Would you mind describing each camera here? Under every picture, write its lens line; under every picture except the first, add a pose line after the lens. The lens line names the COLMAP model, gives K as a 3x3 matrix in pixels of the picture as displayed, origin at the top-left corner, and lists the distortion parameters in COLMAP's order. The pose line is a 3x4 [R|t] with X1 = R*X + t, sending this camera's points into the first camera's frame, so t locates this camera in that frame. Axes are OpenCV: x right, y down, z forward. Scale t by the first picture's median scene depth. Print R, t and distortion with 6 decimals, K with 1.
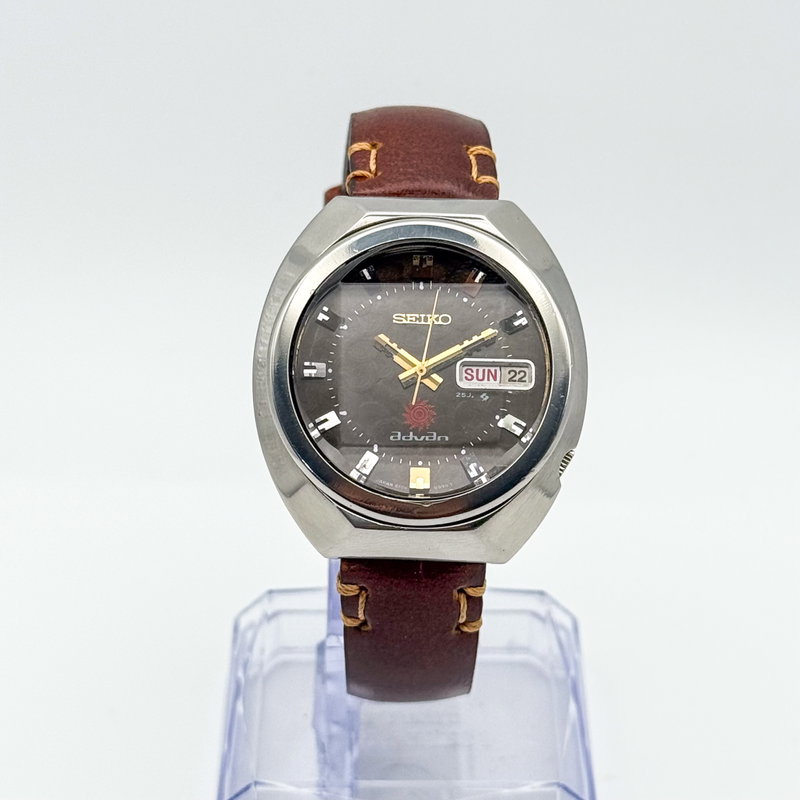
lens RADIAL K [[2494.4, 0, 400.0], [0, 2494.4, 400.0], [0, 0, 1]] dist [0.041469, -0.395860]
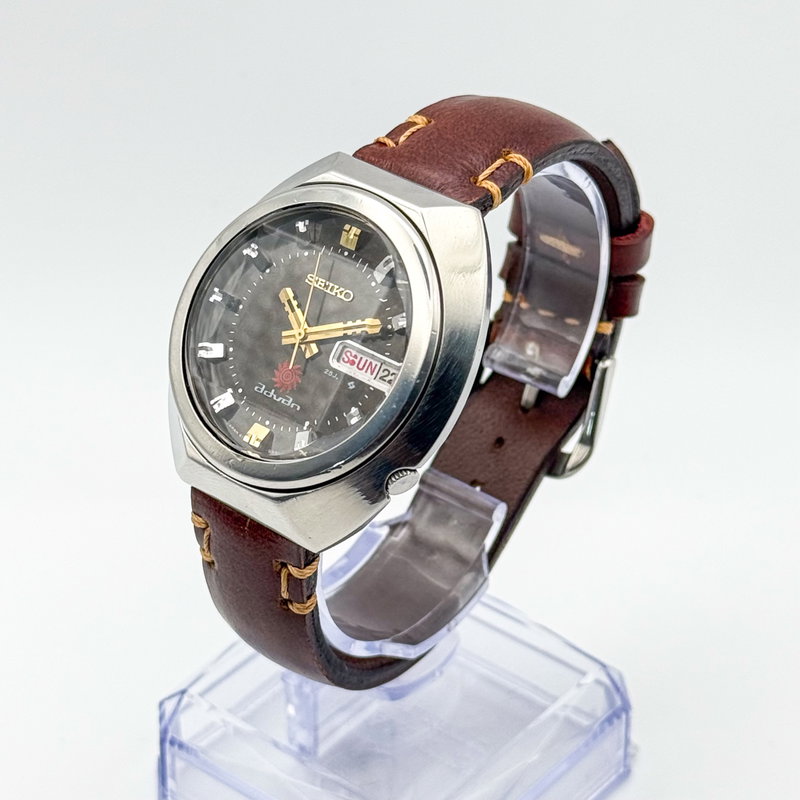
lens RADIAL K [[2494.4, 0, 400.0], [0, 2494.4, 400.0], [0, 0, 1]] dist [0.041469, -0.395860]
pose [[0.776277, 0.347972, -0.525651, 0.559908], [-0.352625, 0.930881, 0.095475, -0.094626], [0.522541, 0.111243, 0.845326, 0.191876]]
